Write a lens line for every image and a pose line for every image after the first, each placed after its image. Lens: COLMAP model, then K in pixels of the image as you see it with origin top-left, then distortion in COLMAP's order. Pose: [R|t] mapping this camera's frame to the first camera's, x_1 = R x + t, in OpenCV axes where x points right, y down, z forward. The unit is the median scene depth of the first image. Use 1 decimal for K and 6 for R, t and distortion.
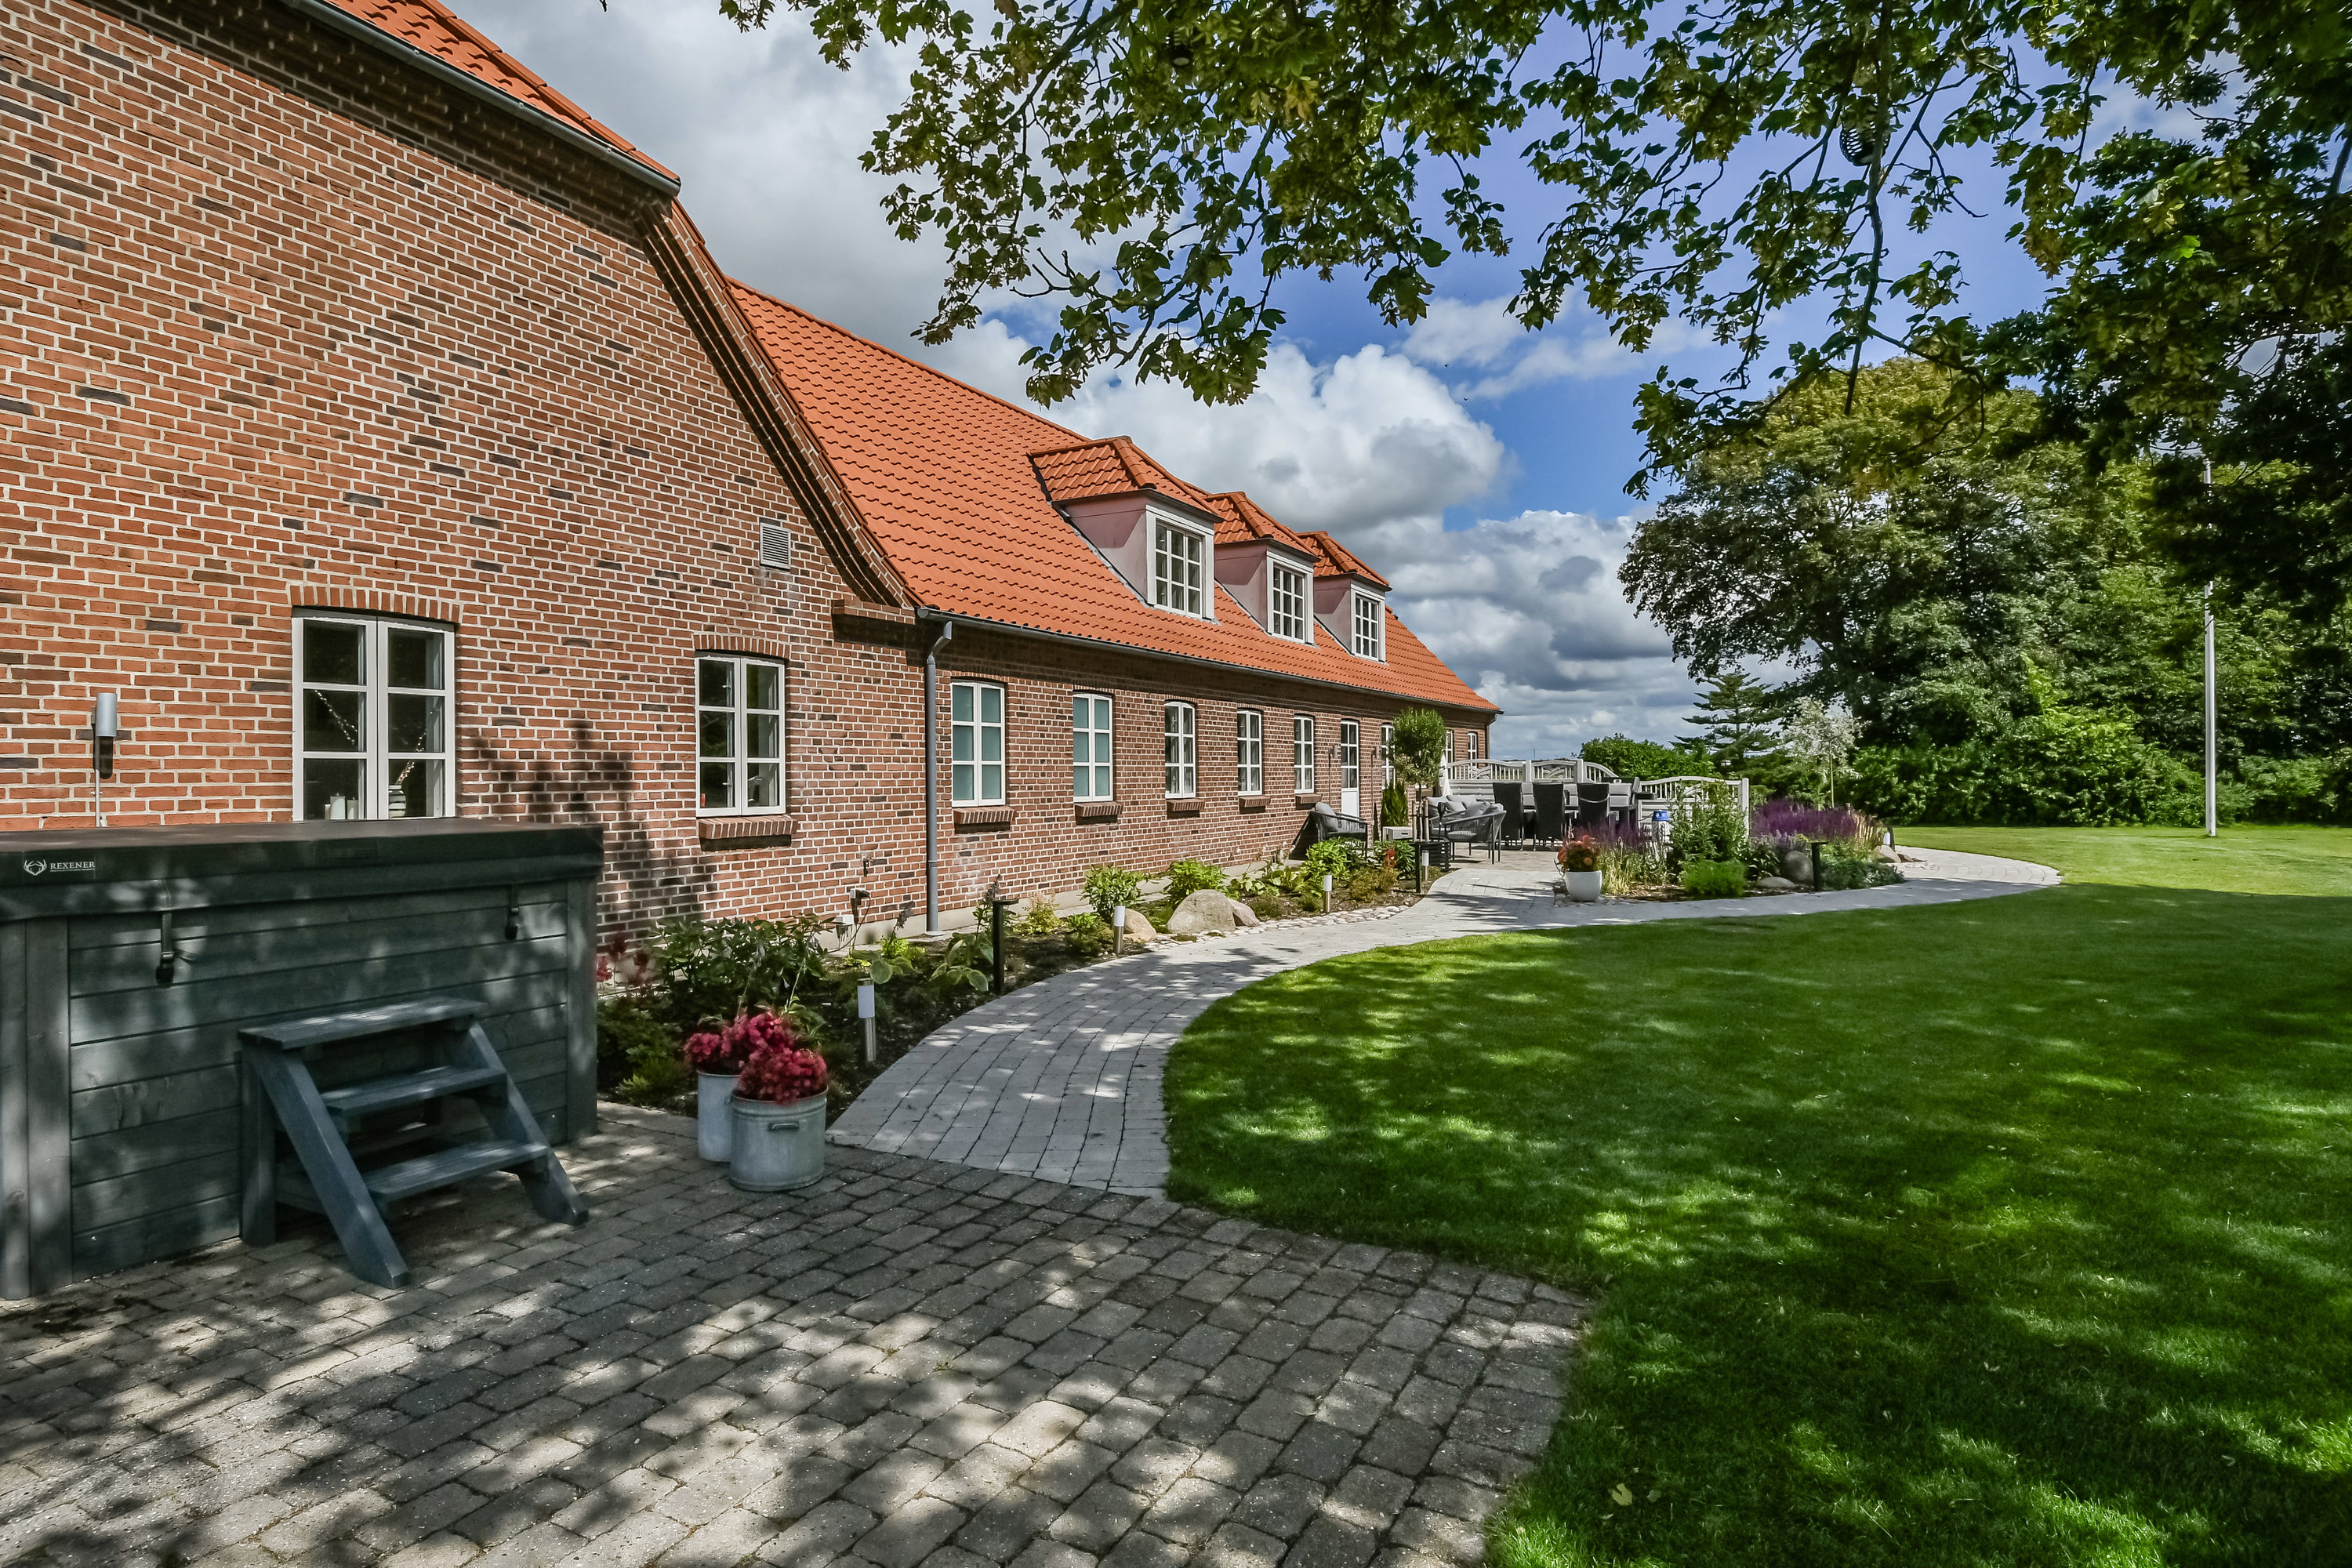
lens RADIAL K [[1298.6, 0, 1173.0], [0, 1298.6, 760.8], [0, 0, 1]] dist [0.041473, 0.000324]
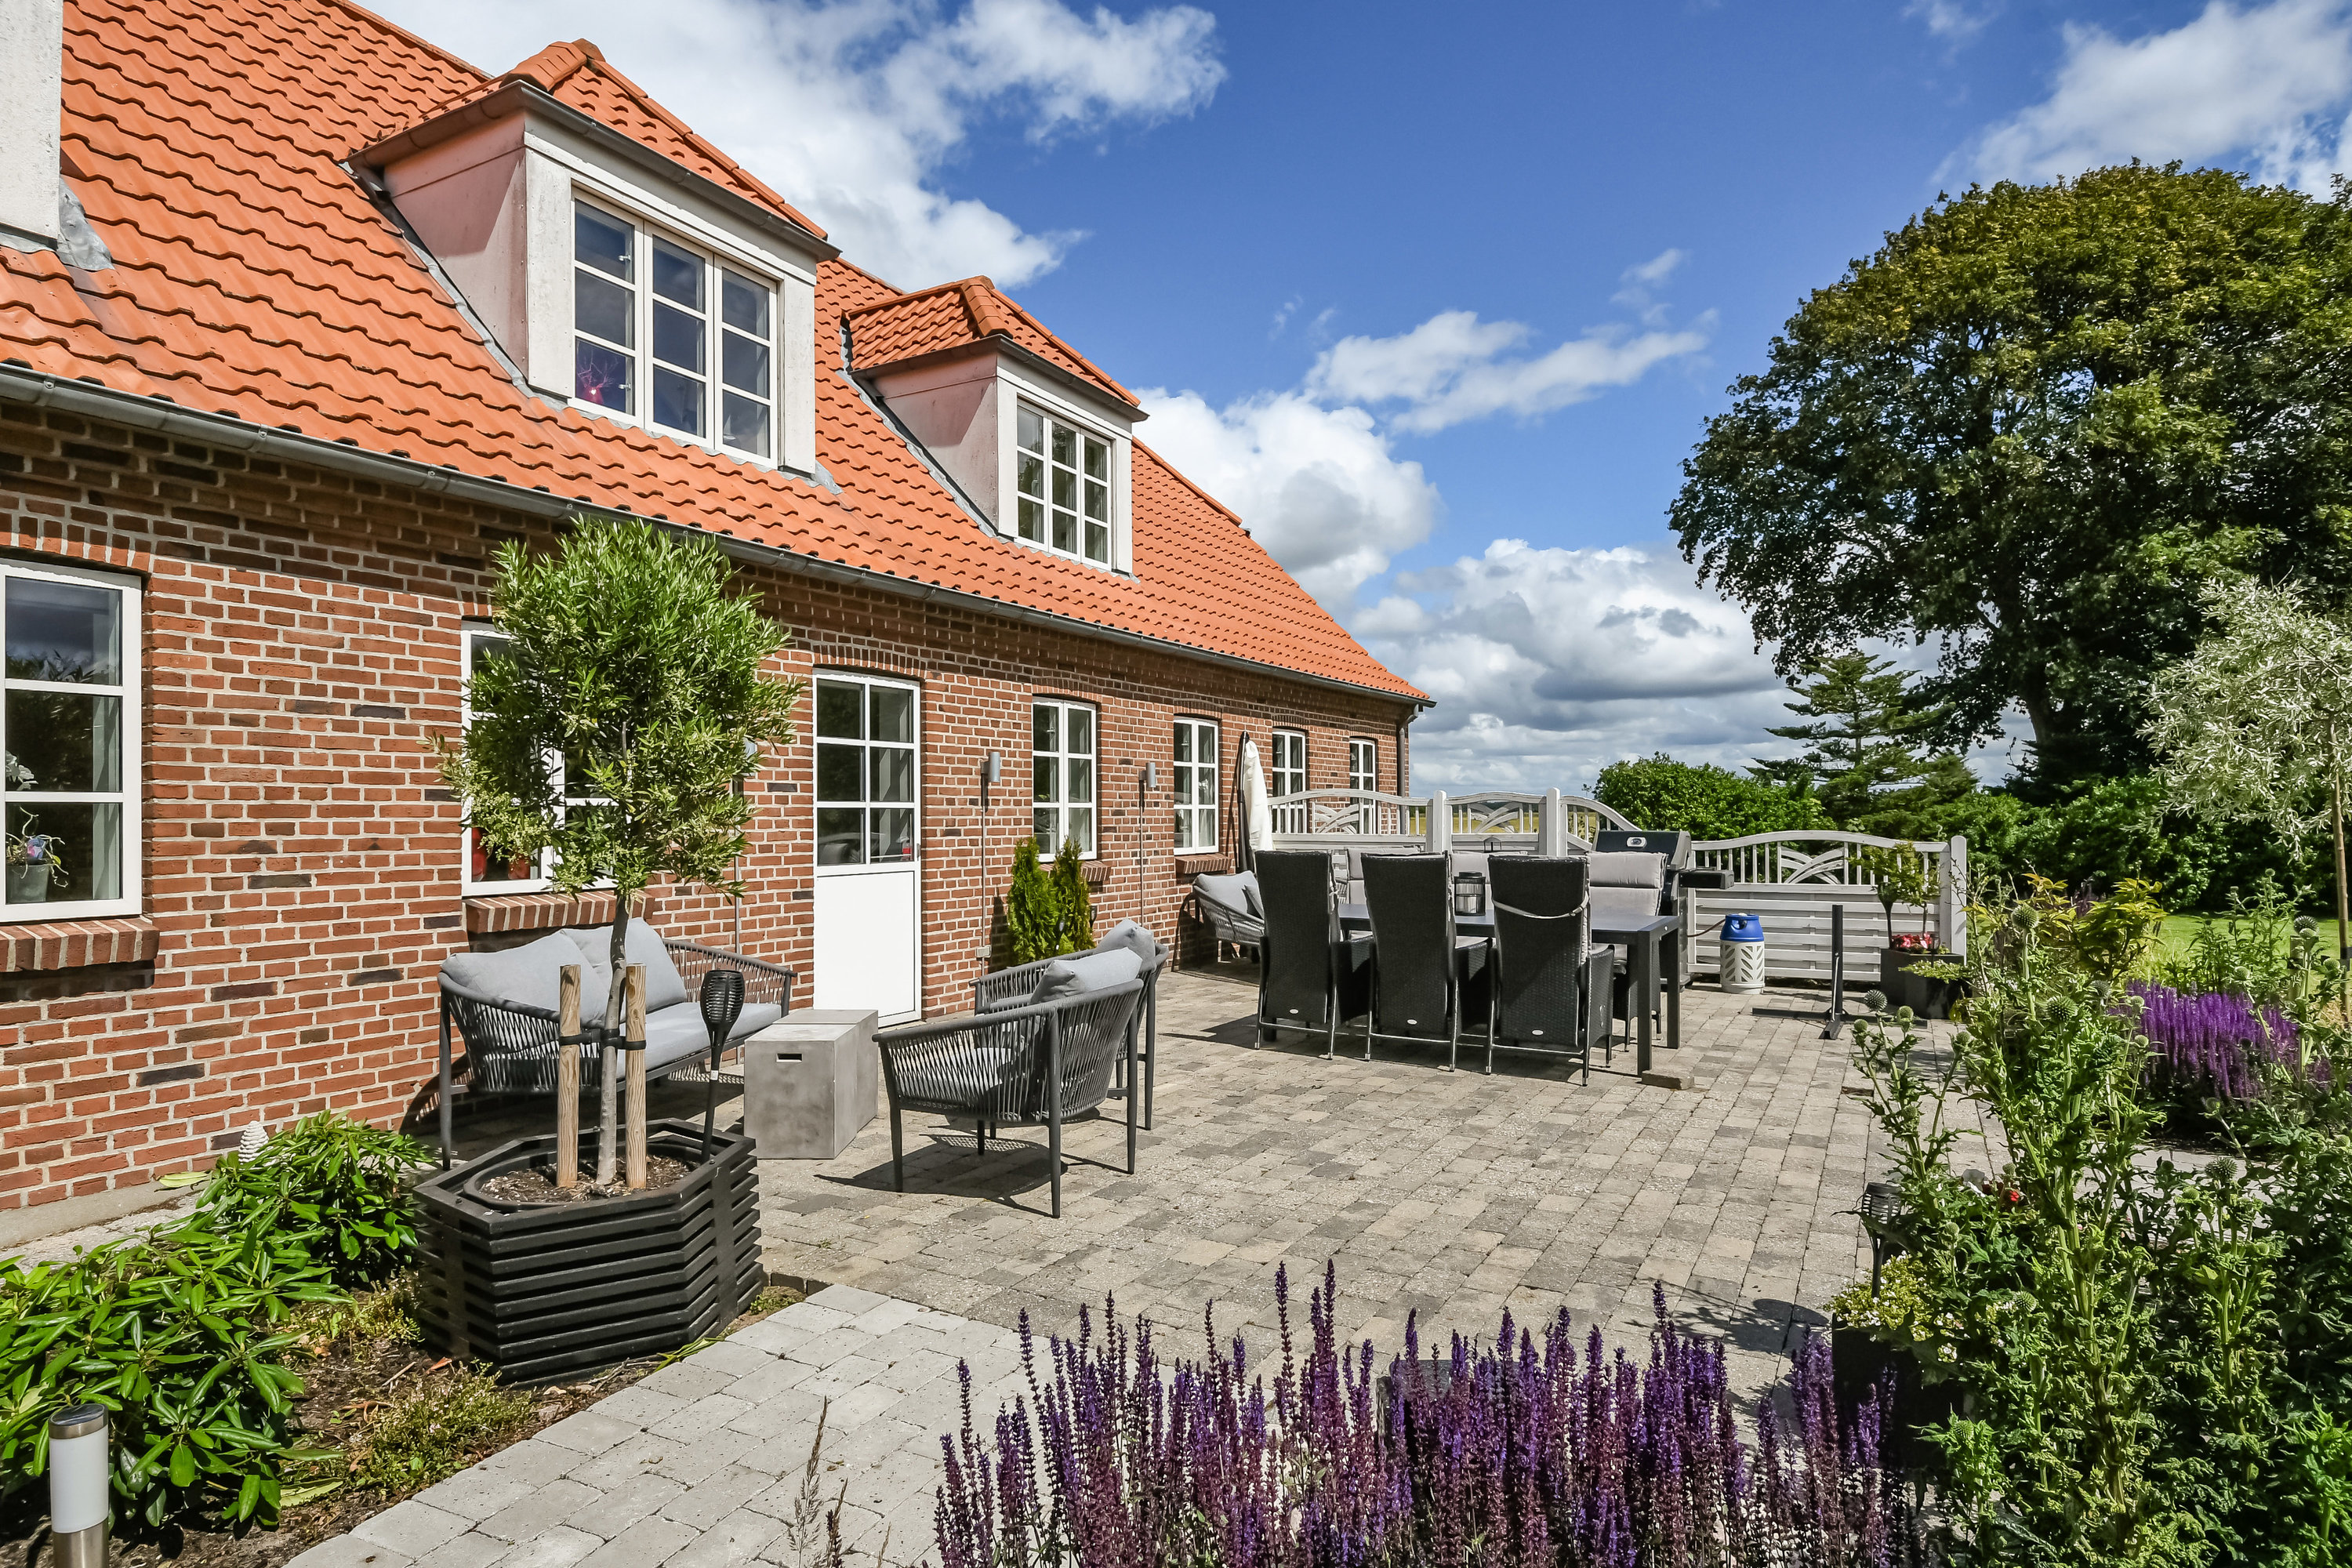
lens RADIAL K [[1298.6, 0, 1165.1], [0, 1298.6, 775.2], [0, 0, 1]] dist [0.041473, 0.000324]
pose [[0.998956, 0.004105, -0.045496, 0.181598], [-0.004891, 0.999840, -0.017177, 0.002117], [0.045418, 0.017382, 0.998817, 0.500544]]
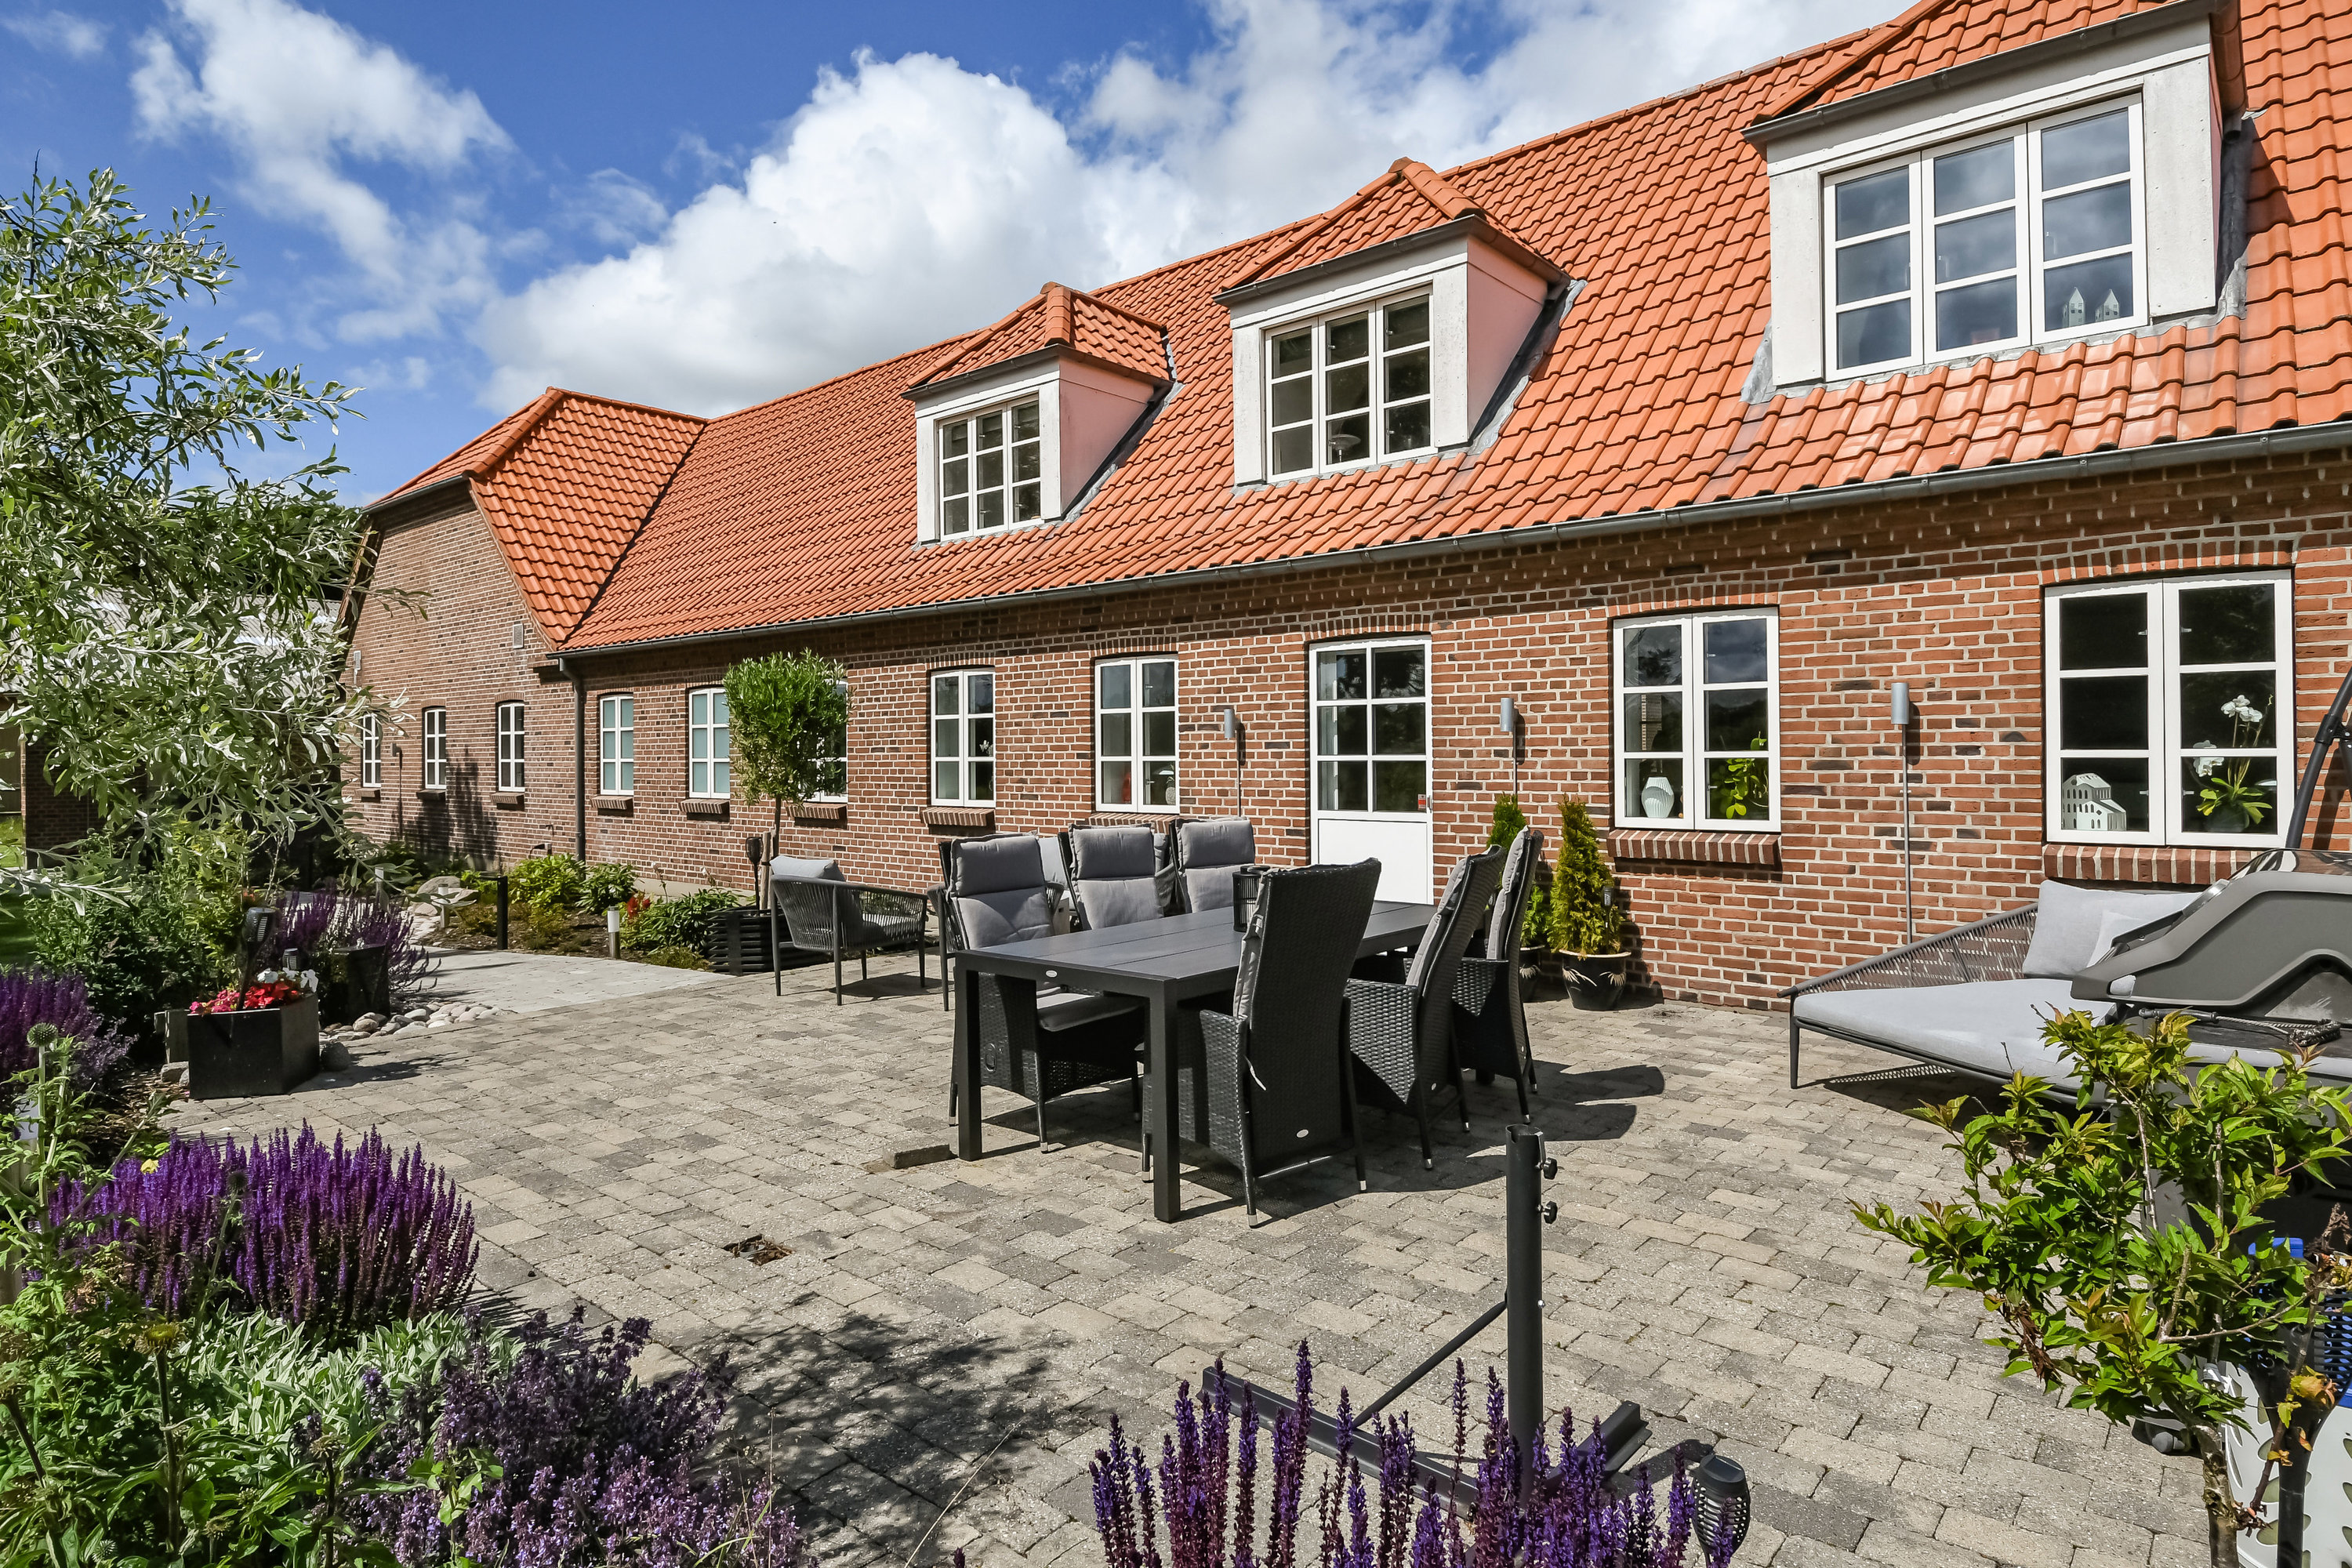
lens RADIAL K [[1298.6, 0, 1164.8], [0, 1298.6, 799.2], [0, 0, 1]] dist [0.041473, 0.000324]
pose [[-0.225352, 0.019636, -0.974079, 0.423010], [0.004596, 0.999807, 0.019091, 0.007779], [0.974266, -0.000175, -0.225399, 0.809833]]
